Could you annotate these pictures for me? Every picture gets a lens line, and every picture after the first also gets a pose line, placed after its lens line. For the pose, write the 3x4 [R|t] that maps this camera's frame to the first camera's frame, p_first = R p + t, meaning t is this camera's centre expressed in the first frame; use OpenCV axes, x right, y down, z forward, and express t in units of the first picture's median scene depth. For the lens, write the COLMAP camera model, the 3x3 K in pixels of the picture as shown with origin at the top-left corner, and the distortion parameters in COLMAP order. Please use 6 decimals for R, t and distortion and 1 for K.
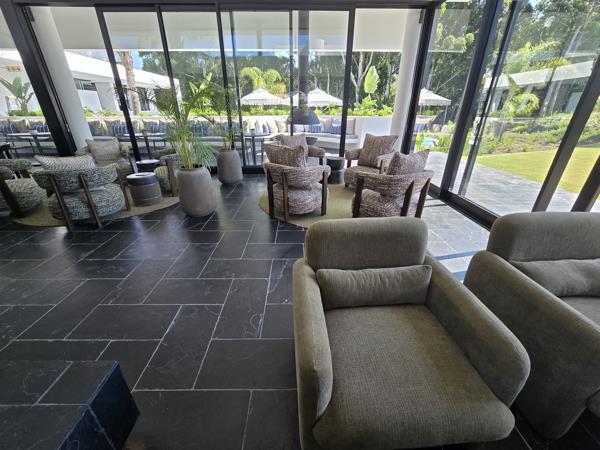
lens RADIAL K [[247.8, 0, 299.4], [0, 247.8, 225.2], [0, 0, 1]] dist [-0.001520, 0.000078]
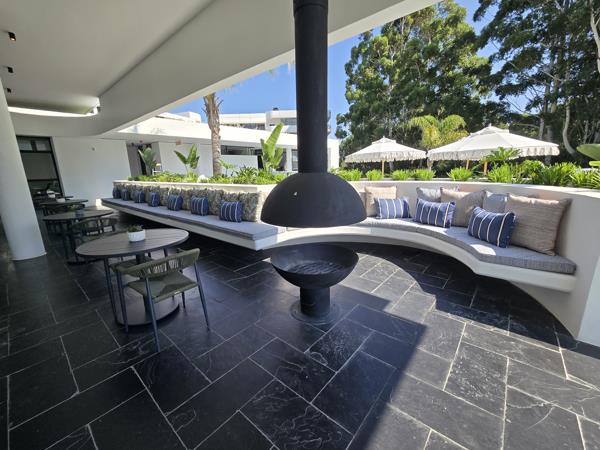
lens RADIAL K [[247.8, 0, 299.5], [0, 247.8, 223.9], [0, 0, 1]] dist [-0.001520, 0.000078]
pose [[0.753571, 0.124373, -0.645493, 0.065748], [-0.252937, 0.961200, -0.110083, -0.110066], [0.606757, 0.246225, 0.755791, 0.229436]]
